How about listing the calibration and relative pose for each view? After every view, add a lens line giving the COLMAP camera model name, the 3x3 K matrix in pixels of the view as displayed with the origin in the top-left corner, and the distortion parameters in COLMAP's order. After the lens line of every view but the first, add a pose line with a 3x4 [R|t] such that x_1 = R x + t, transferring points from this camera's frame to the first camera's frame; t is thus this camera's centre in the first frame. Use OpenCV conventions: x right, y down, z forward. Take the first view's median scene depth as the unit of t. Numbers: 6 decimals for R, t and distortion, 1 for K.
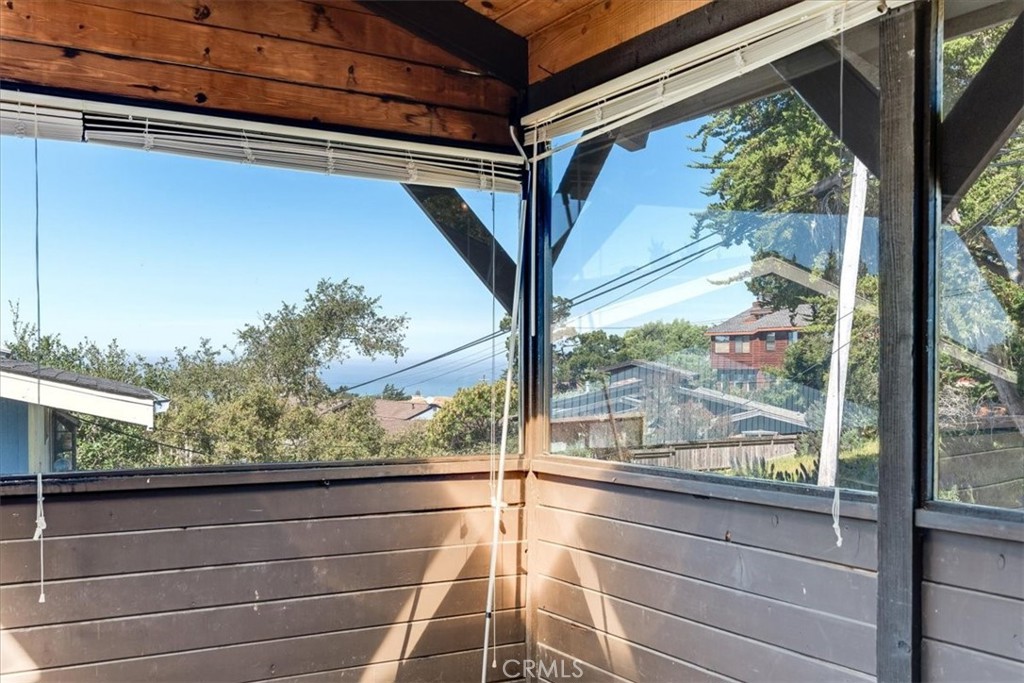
lens RADIAL K [[1048.9, 0, 512.0], [0, 1048.9, 341.5], [0, 0, 1]] dist [0.000926, 0.002867]
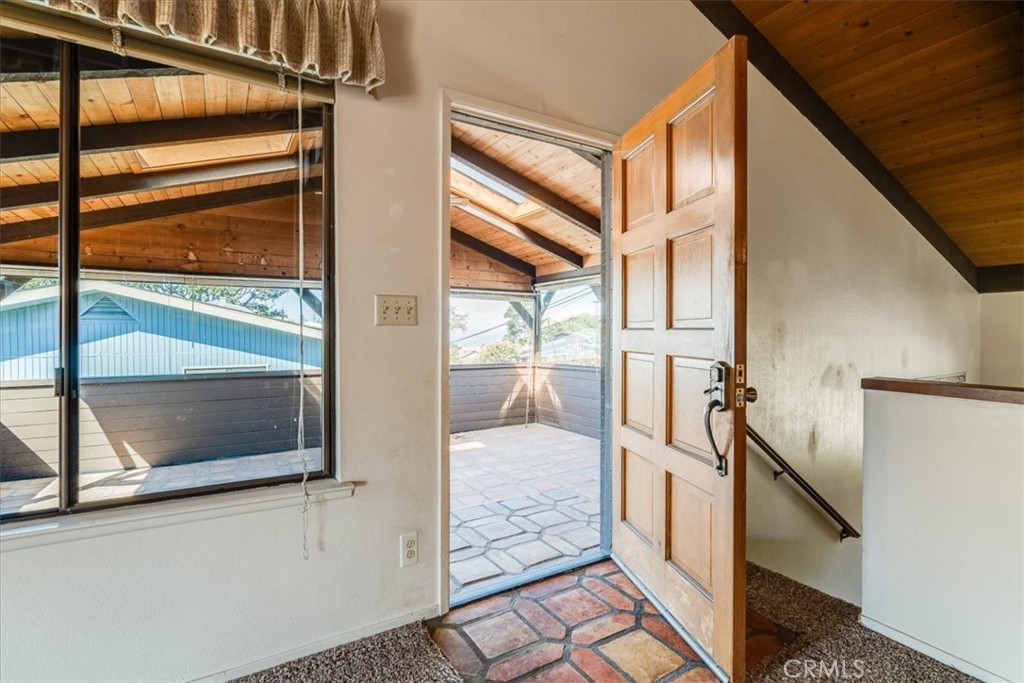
lens RADIAL K [[492.1, 0, 509.0], [0, 492.1, 330.1], [0, 0, 1]] dist [-0.000881, 0.000086]
pose [[0.999991, -0.002062, 0.003661, -0.104073], [0.001998, 0.999846, 0.017436, -0.062750], [-0.003696, -0.017428, 0.999841, -1.032270]]
